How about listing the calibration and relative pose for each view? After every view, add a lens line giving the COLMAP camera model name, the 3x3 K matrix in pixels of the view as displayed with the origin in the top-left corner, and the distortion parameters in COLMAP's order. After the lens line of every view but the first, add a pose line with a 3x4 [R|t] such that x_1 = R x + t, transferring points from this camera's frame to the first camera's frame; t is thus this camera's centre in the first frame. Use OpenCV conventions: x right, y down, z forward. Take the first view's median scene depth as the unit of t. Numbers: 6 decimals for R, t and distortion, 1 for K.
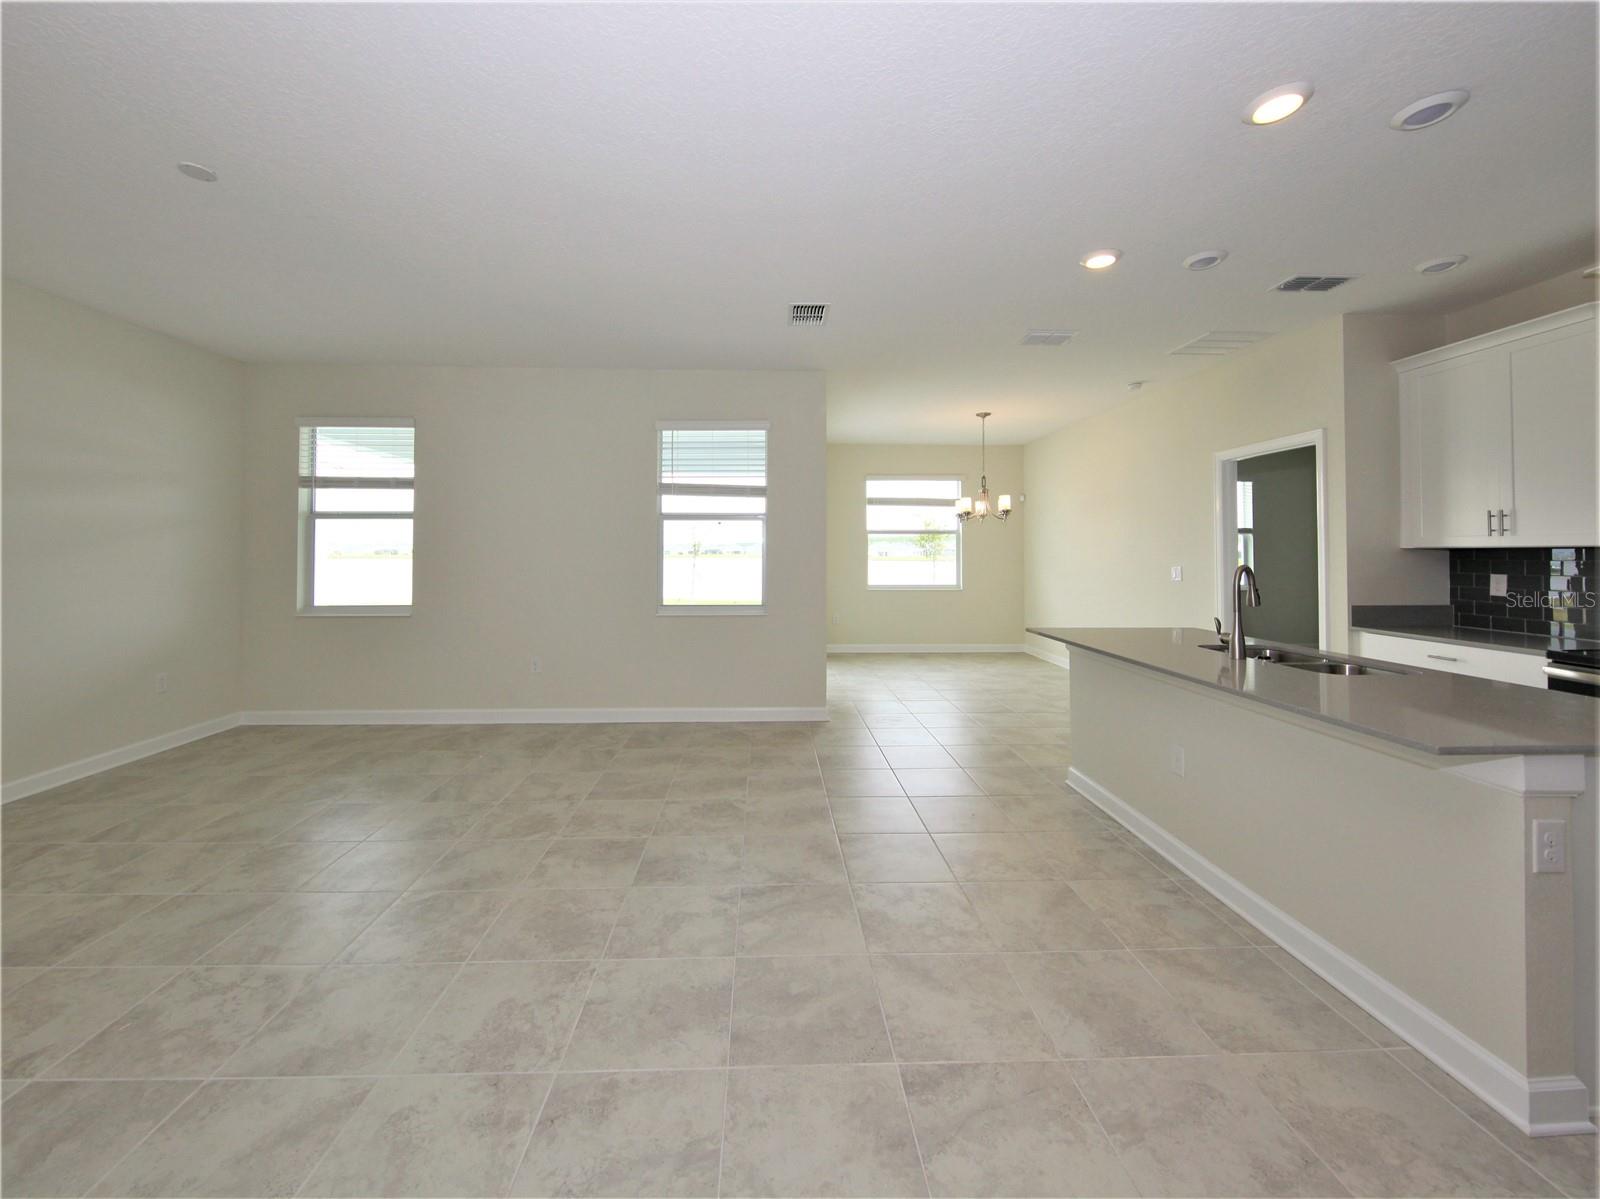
lens RADIAL K [[635.0, 0, 800.0], [0, 635.0, 599.5], [0, 0, 1]] dist [-0.015814, 0.000001]
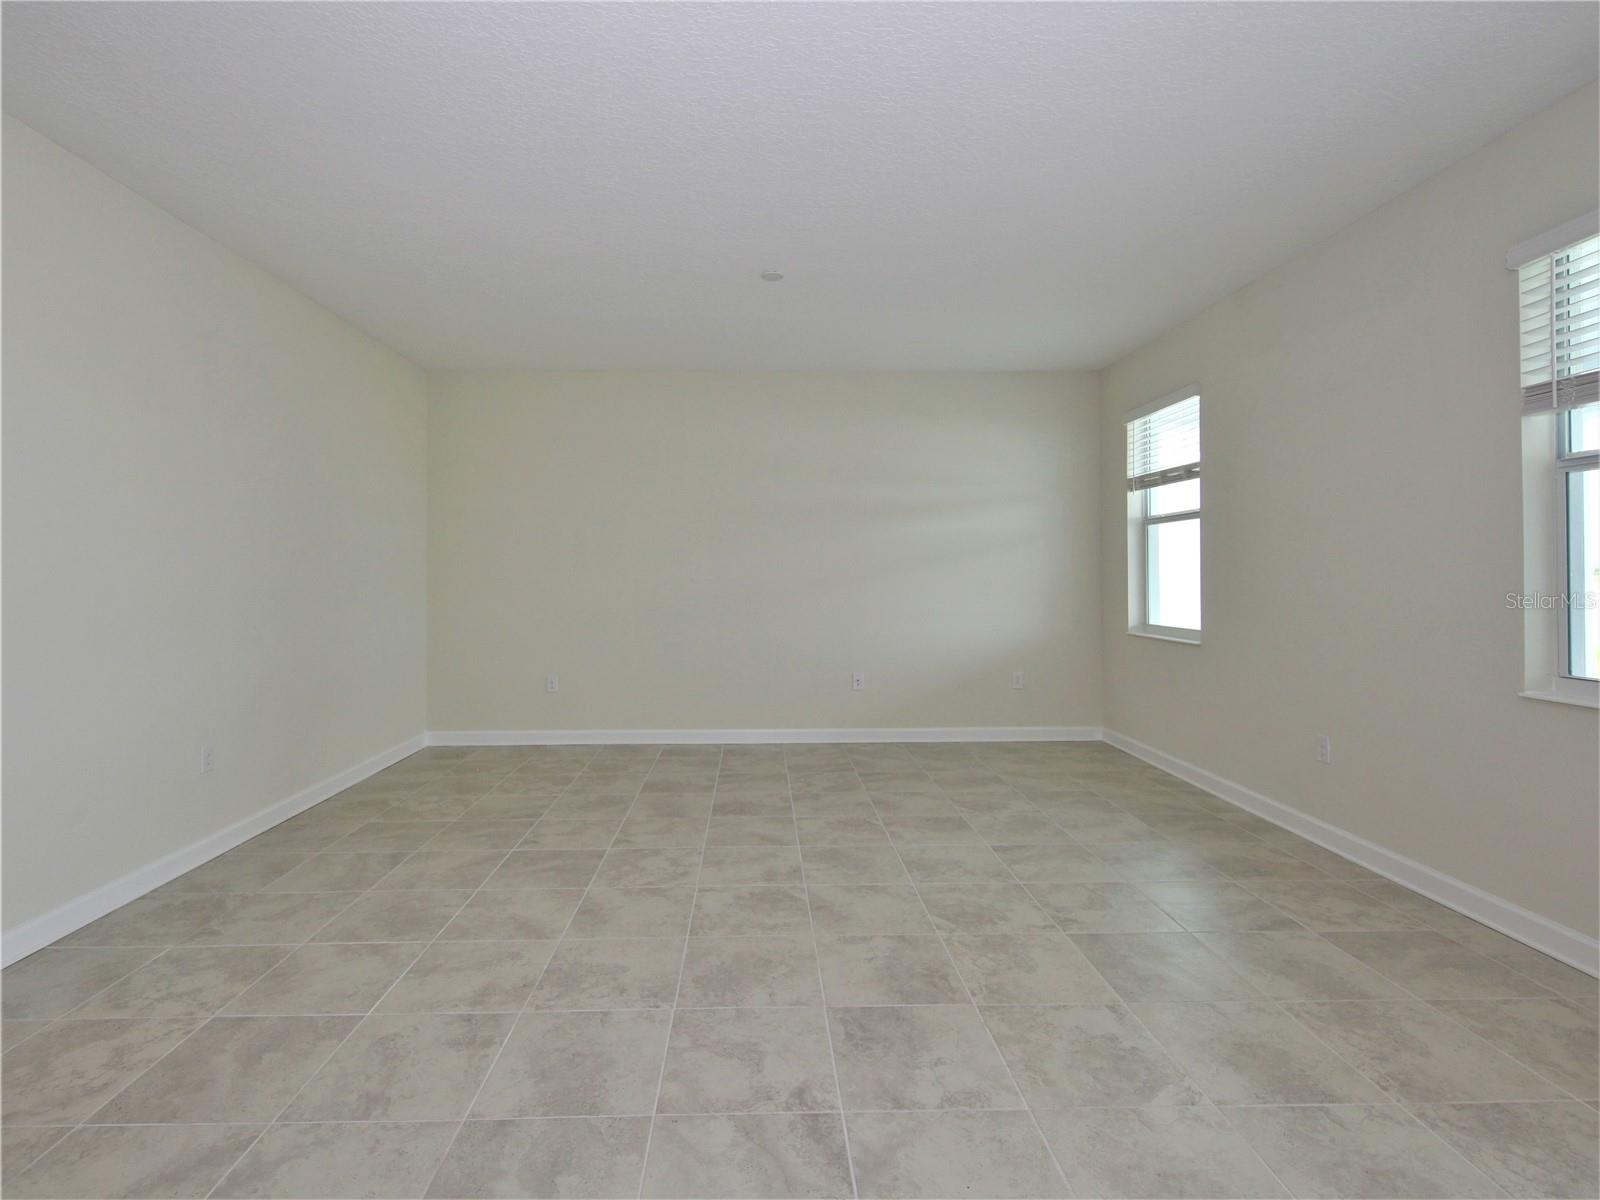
lens RADIAL K [[768.6, 0, 762.9], [0, 768.6, 623.1], [0, 0, 1]] dist [0.039309, -0.028531]
pose [[-0.052283, 0.063764, -0.996595, 0.559782], [-0.068303, 0.995394, 0.067270, -0.045470], [0.996294, 0.071587, -0.047687, 0.854121]]
